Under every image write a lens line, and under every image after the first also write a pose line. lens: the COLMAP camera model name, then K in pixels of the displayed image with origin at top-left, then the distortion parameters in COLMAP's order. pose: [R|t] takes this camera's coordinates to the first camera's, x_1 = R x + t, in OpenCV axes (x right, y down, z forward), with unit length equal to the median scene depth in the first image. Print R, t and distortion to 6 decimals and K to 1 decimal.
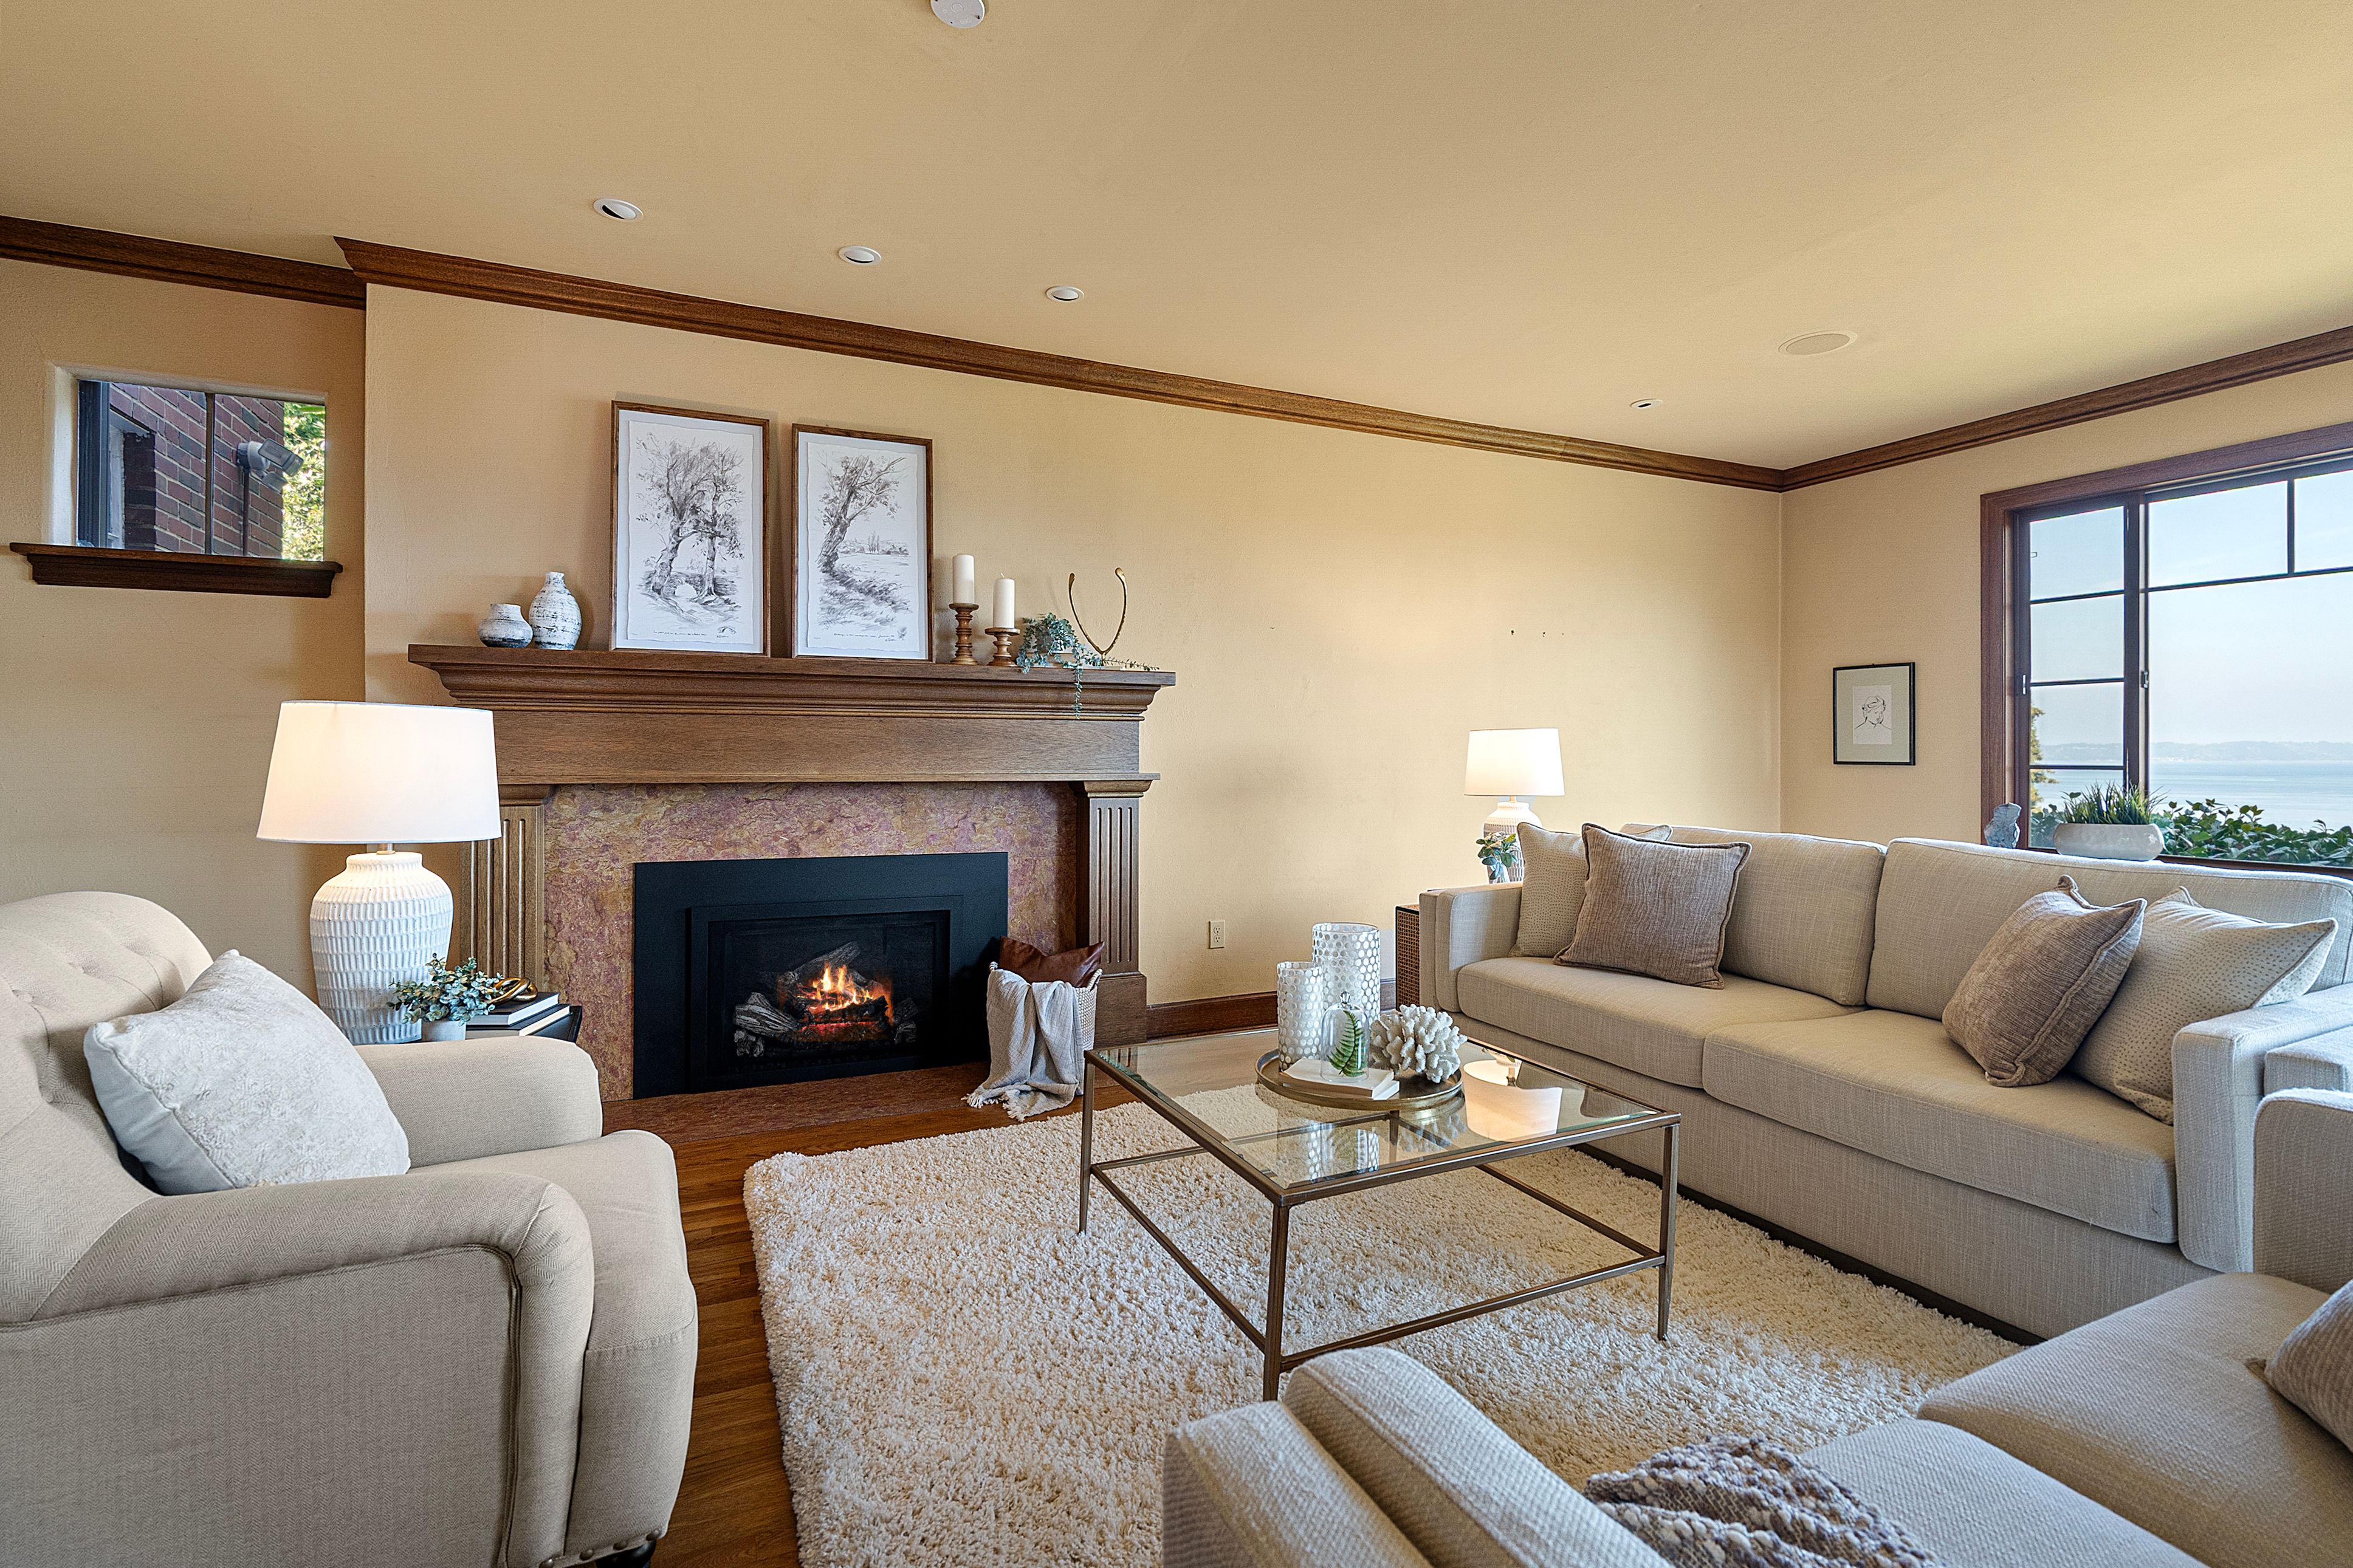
lens RADIAL K [[1073.6, 0, 1181.0], [0, 1073.6, 745.5], [0, 0, 1]] dist [-0.004156, 0.000550]
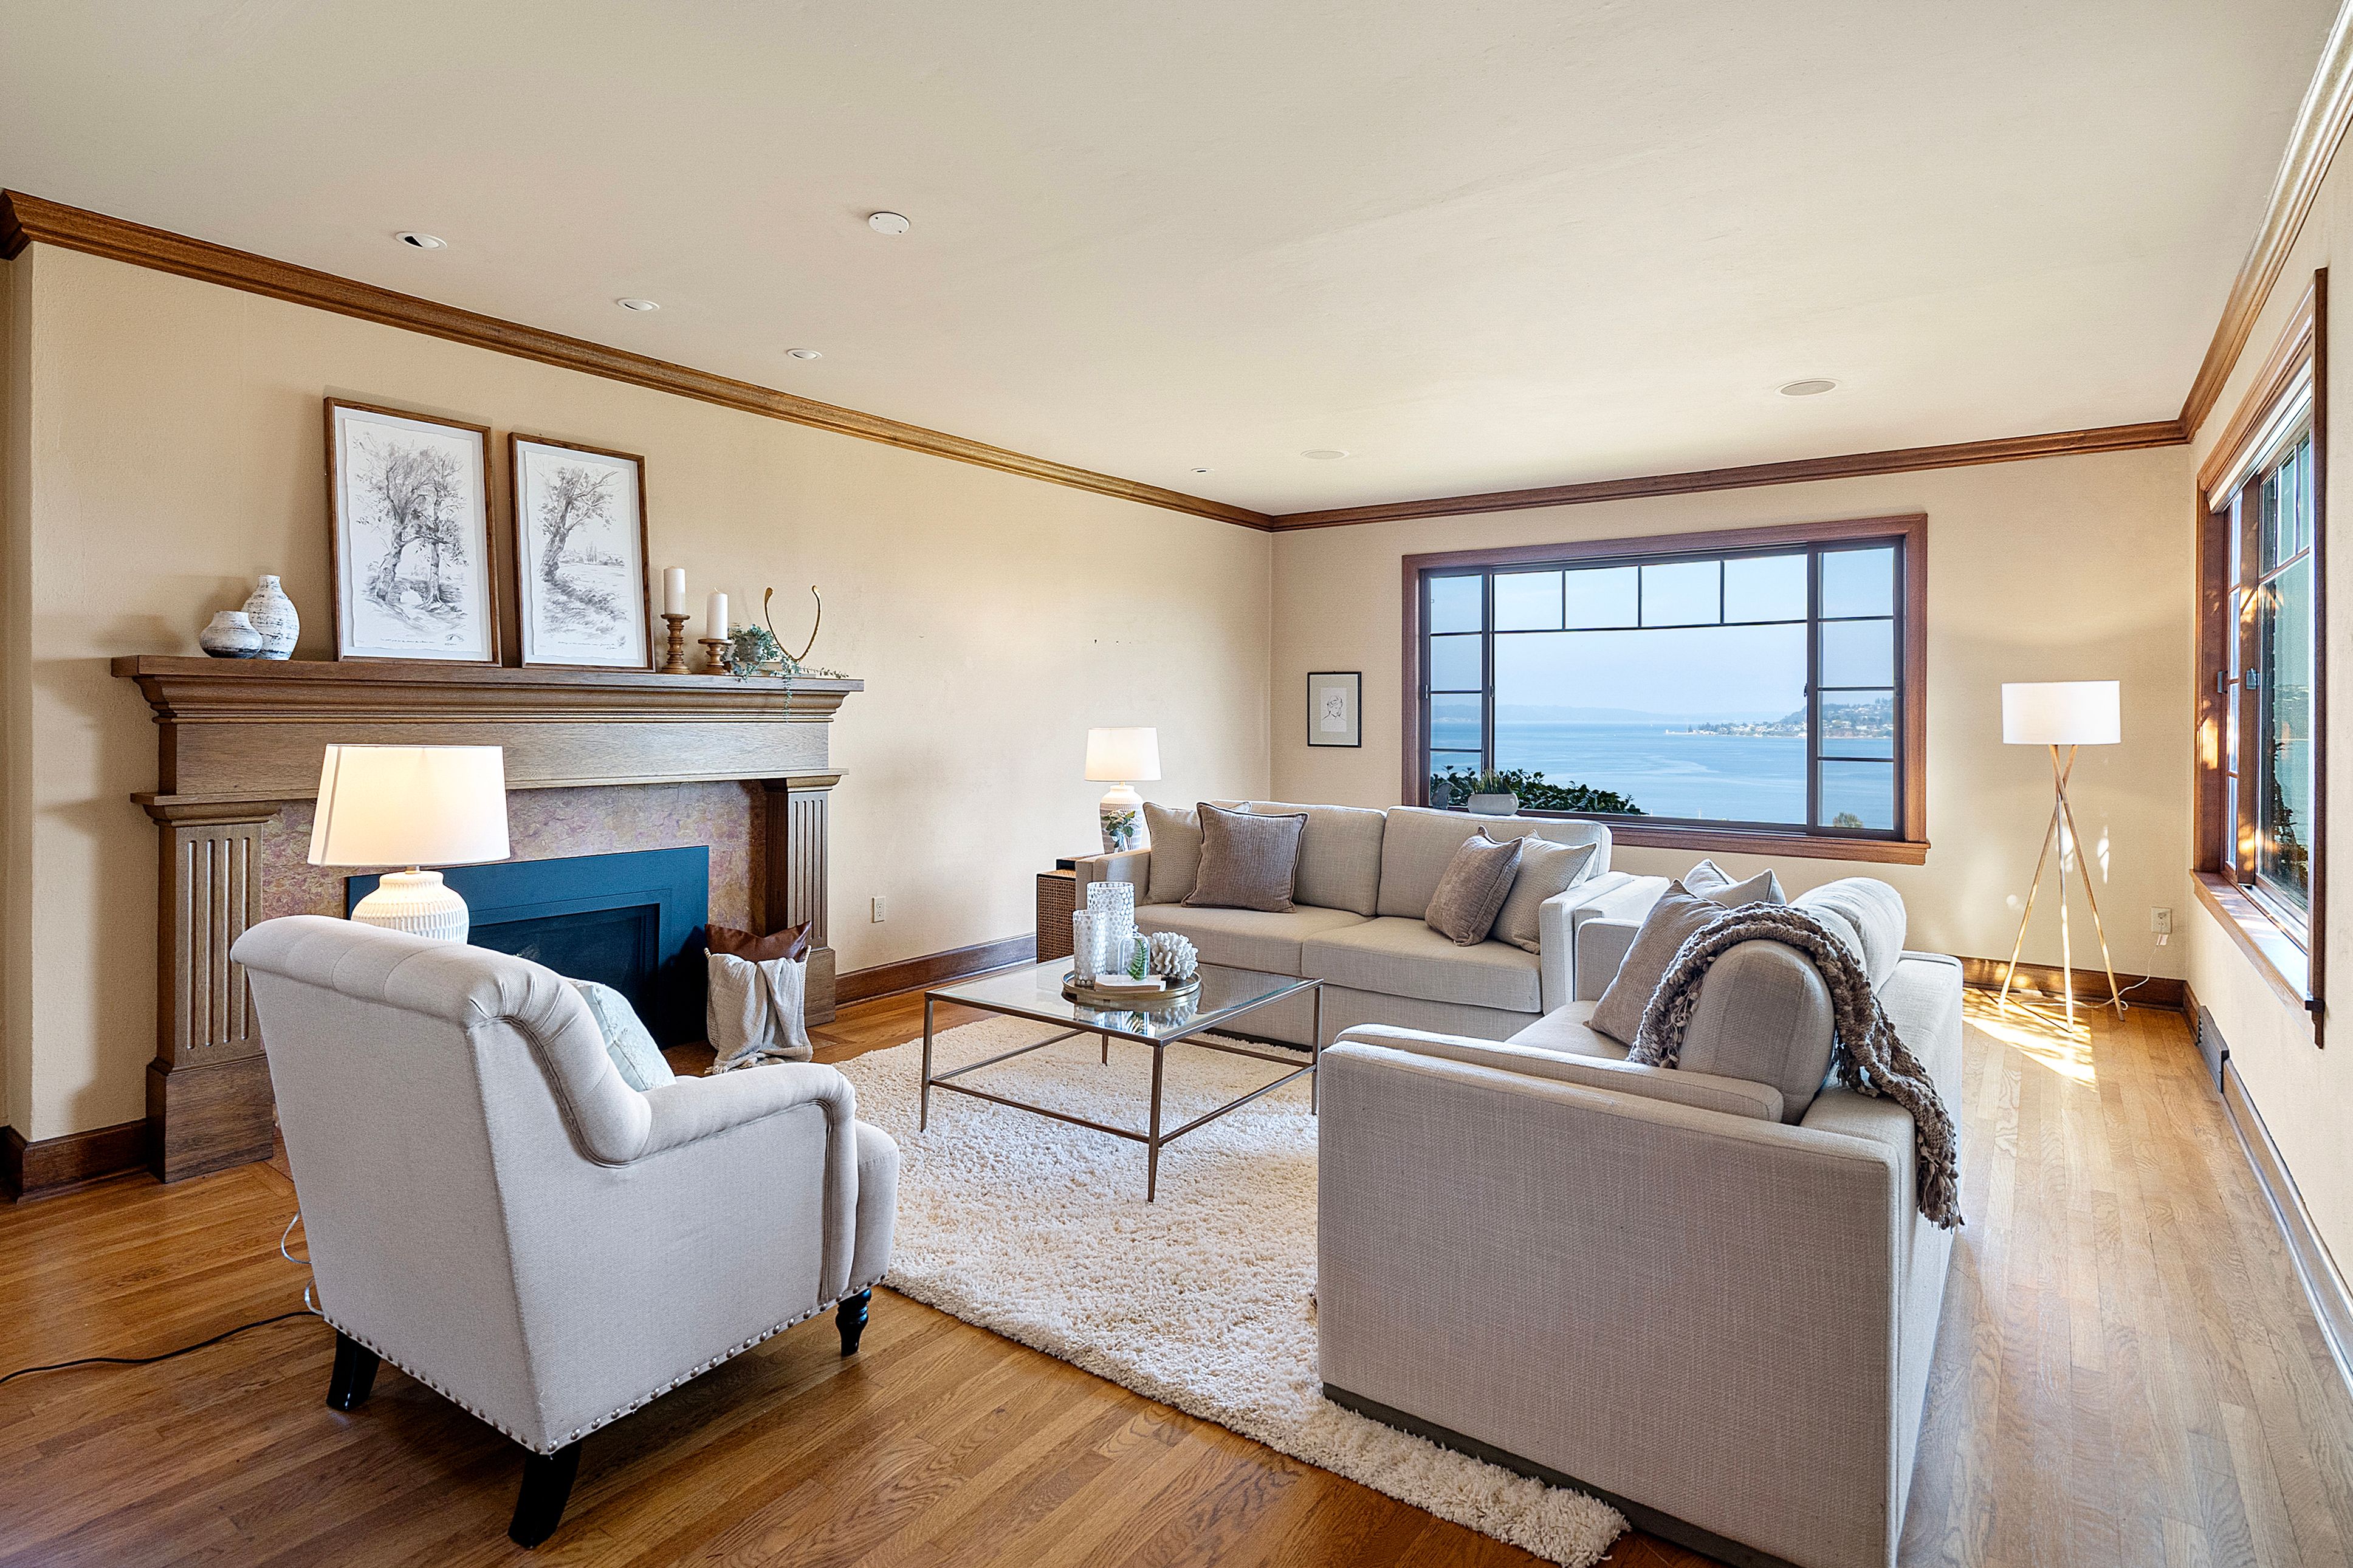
lens RADIAL K [[1252.6, 0, 1175.7], [0, 1252.6, 695.7], [0, 0, 1]] dist [-0.019007, 0.000144]
pose [[0.863914, 0.007558, 0.503583, -0.408939], [-0.006871, 0.999971, -0.003220, -0.052283], [-0.503592, -0.000678, 0.863941, -0.326406]]
